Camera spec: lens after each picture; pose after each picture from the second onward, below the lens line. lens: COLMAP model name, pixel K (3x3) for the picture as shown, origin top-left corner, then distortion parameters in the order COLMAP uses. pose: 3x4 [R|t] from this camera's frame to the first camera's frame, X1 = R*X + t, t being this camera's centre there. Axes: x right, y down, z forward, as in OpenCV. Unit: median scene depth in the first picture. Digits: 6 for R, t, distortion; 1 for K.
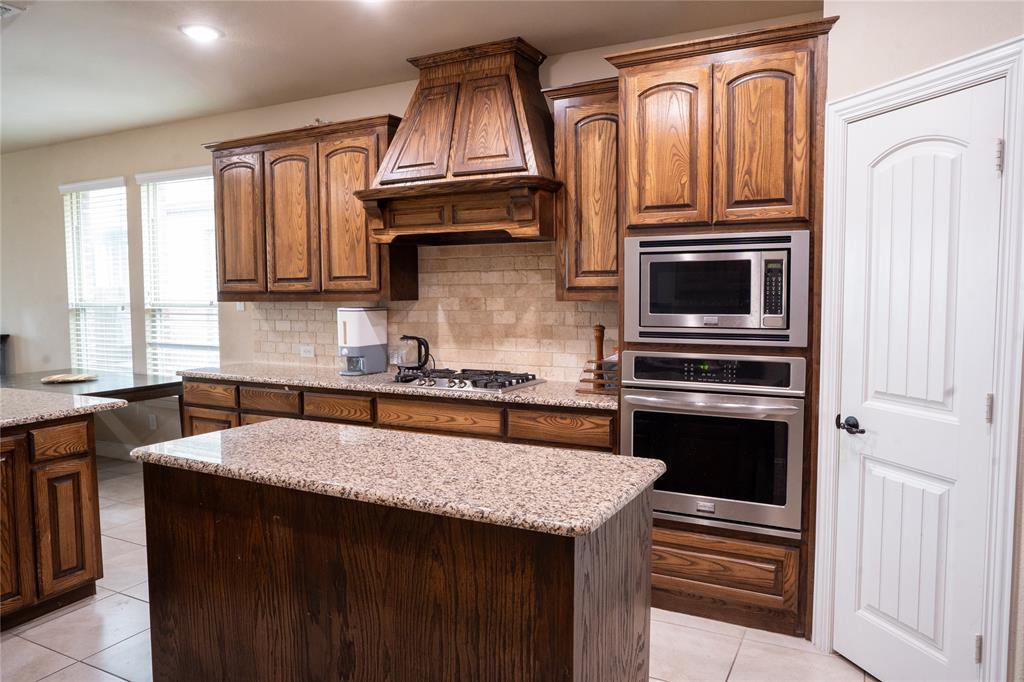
lens RADIAL K [[728.8, 0, 512.0], [0, 728.8, 341.0], [0, 0, 1]] dist [-0.039269, -0.000363]
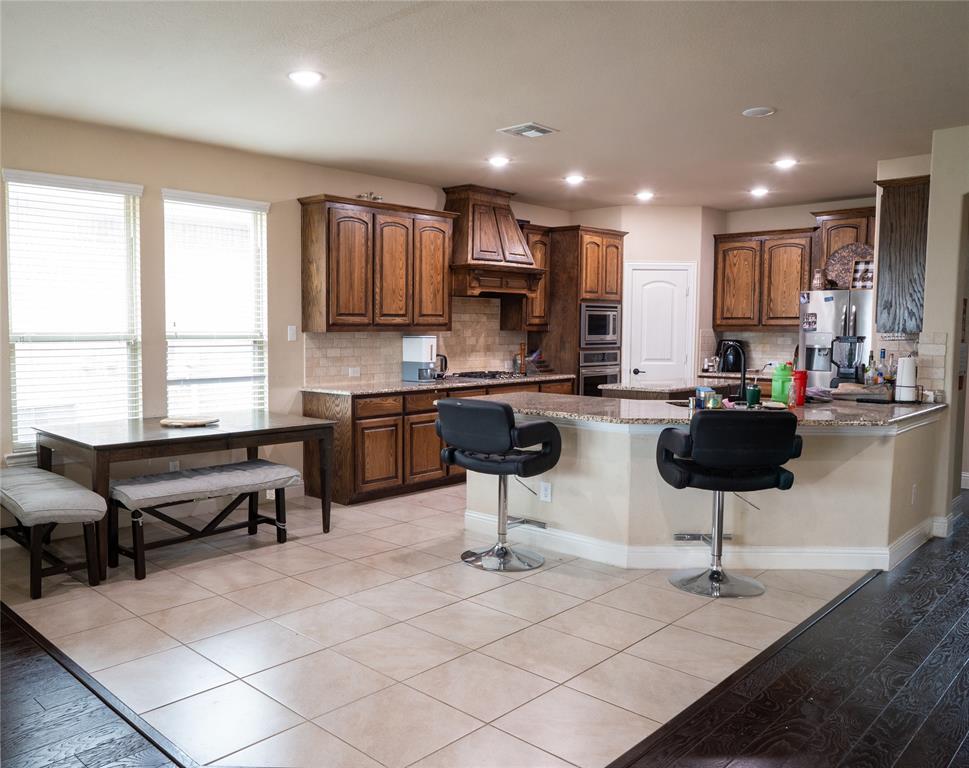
lens RADIAL K [[757.4, 0, 484.5], [0, 757.4, 384.0], [0, 0, 1]] dist [-0.001830, -0.000208]
pose [[0.241203, -0.066487, 0.968195, -1.685085], [0.062426, 0.996647, 0.052889, -0.022645], [-0.968465, 0.047684, 0.244545, 0.523905]]
